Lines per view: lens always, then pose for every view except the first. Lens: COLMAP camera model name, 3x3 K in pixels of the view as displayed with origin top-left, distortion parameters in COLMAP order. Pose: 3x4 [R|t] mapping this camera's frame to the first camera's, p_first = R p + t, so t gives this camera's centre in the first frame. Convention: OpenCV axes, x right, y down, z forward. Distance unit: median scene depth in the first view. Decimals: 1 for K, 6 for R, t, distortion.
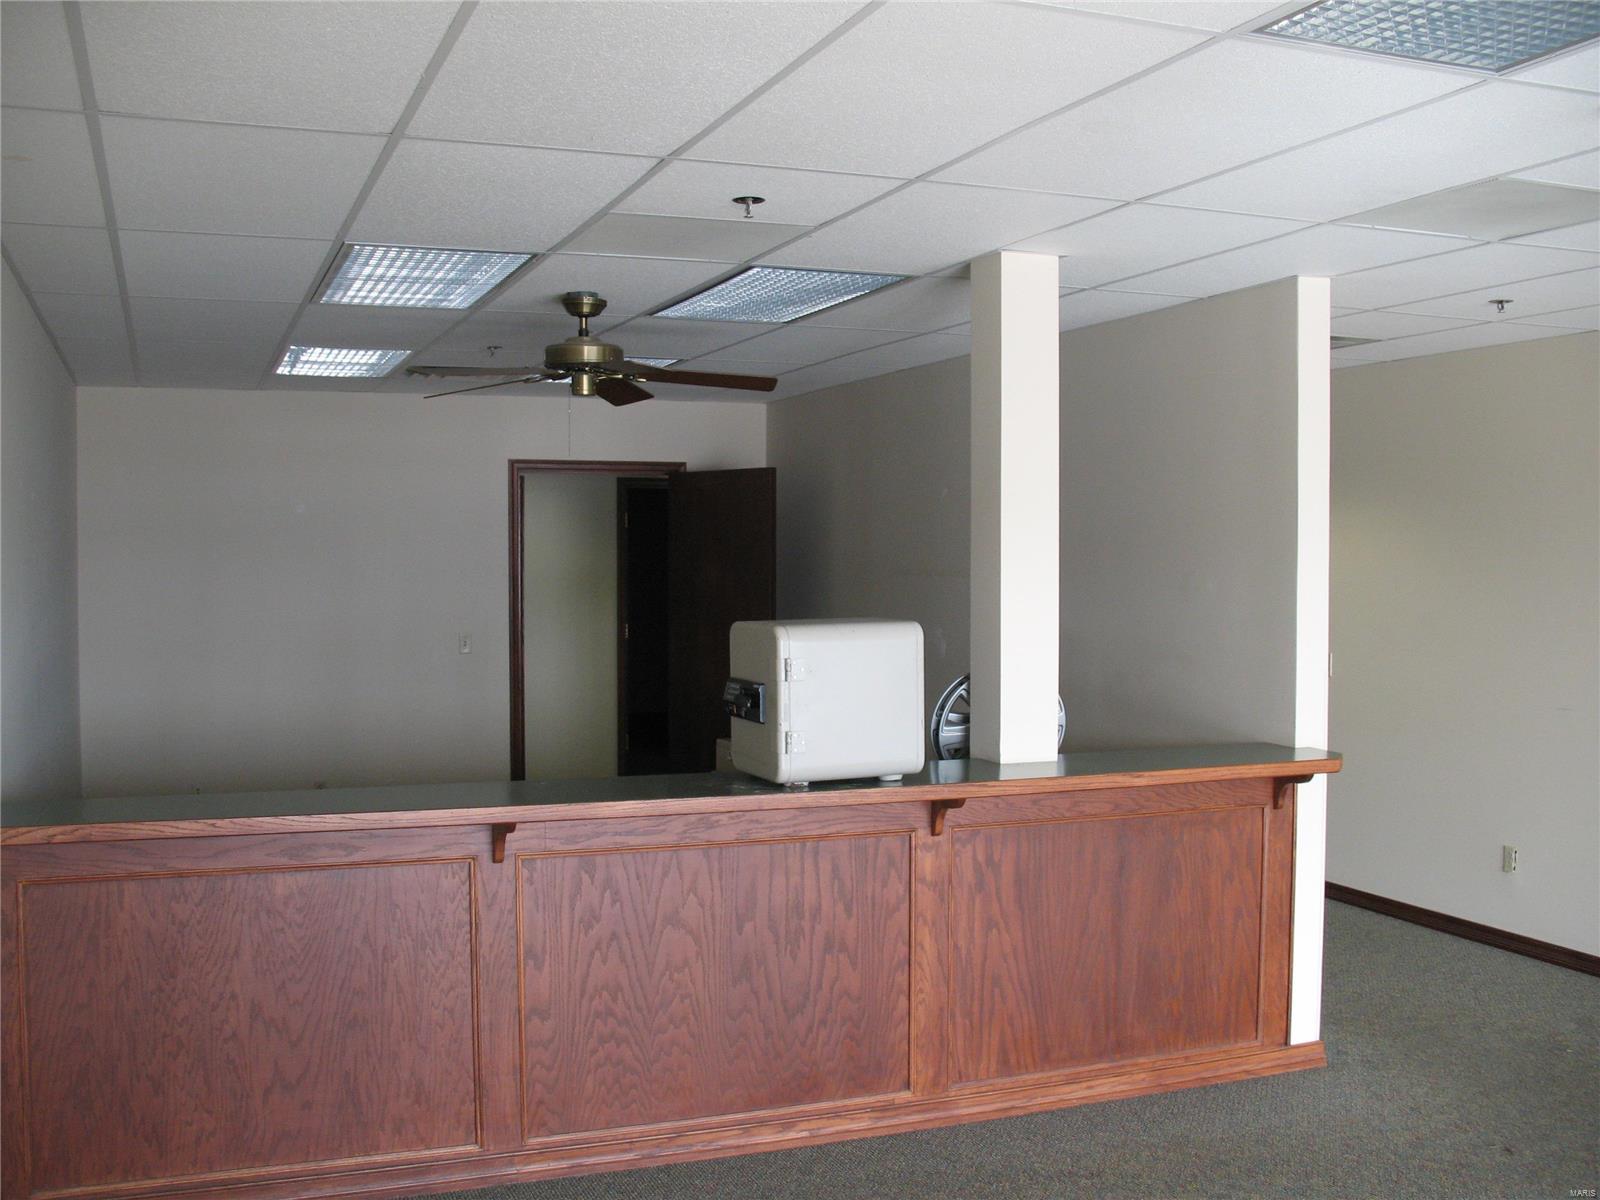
lens RADIAL K [[1641.7, 0, 791.5], [0, 1641.7, 605.5], [0, 0, 1]] dist [-0.184722, 0.232380]
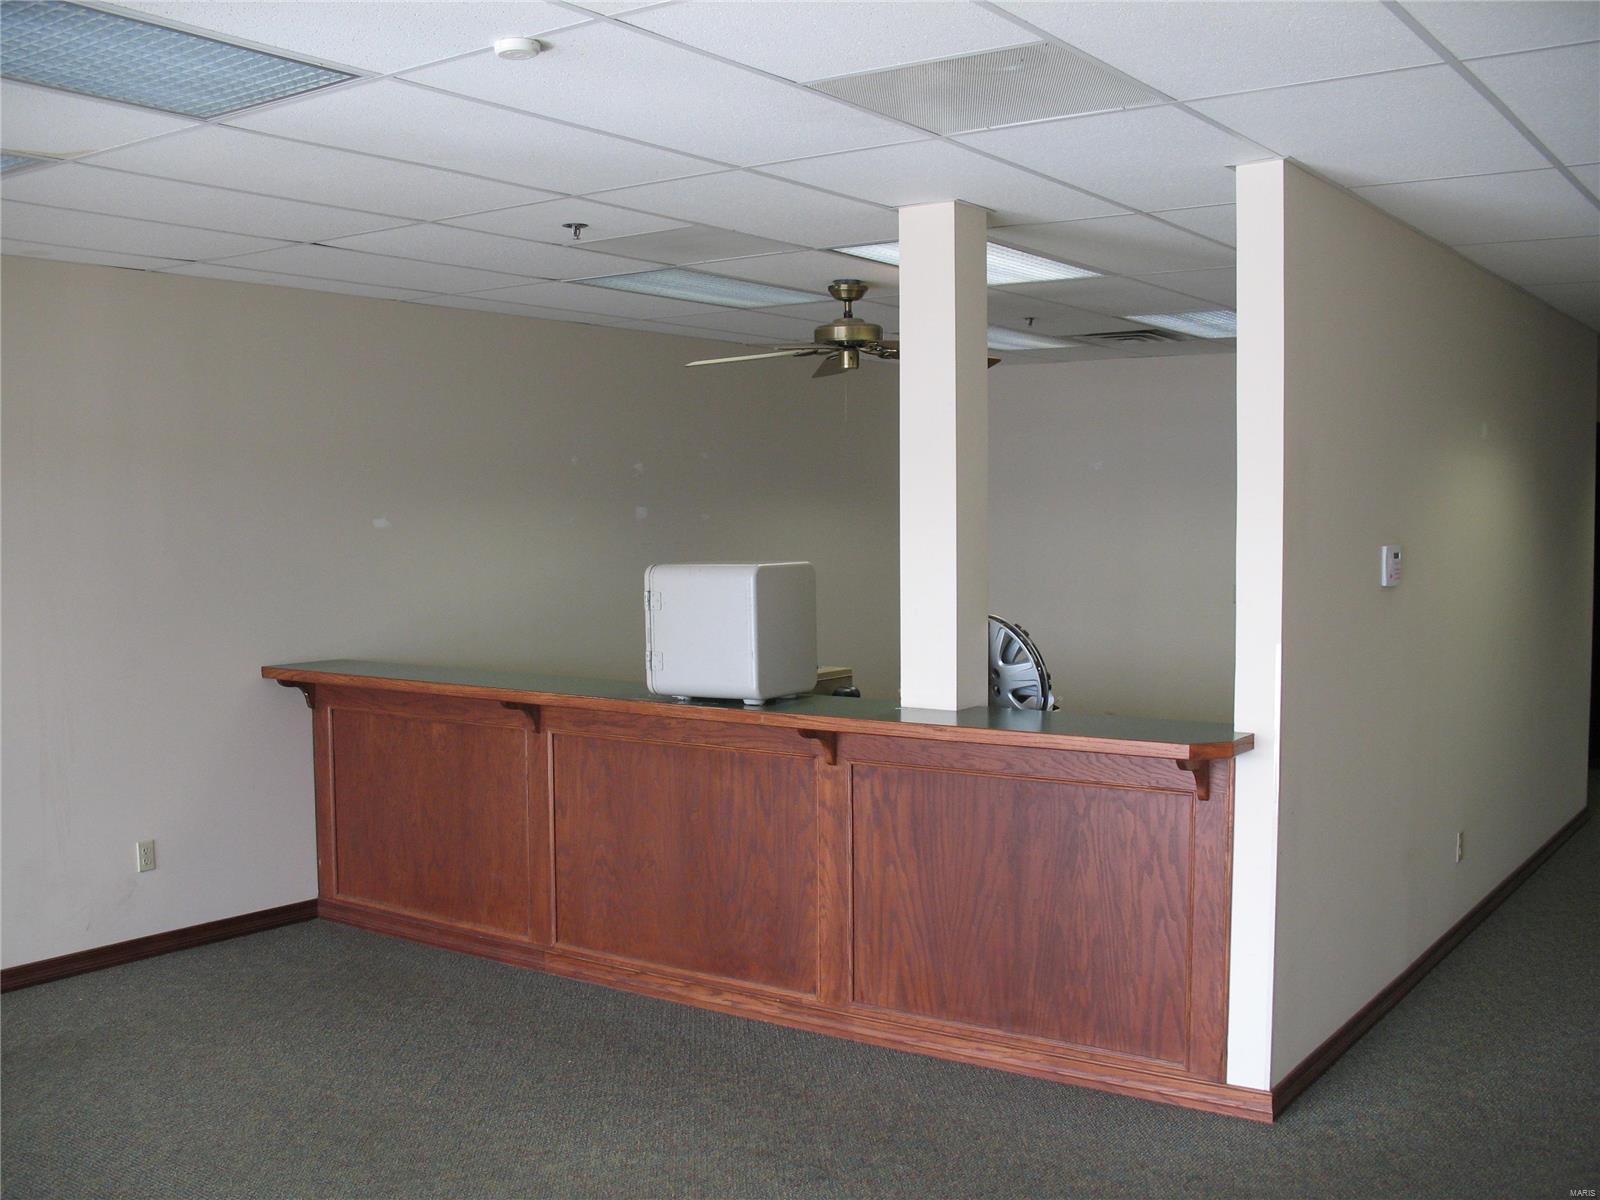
lens RADIAL K [[1641.7, 0, 791.5], [0, 1641.7, 605.5], [0, 0, 1]] dist [-0.184722, 0.232380]
pose [[0.551766, 0.042331, -0.832924, 0.947595], [-0.020860, 0.999099, 0.036958, -0.003406], [0.833738, -0.003017, 0.552152, 0.372044]]
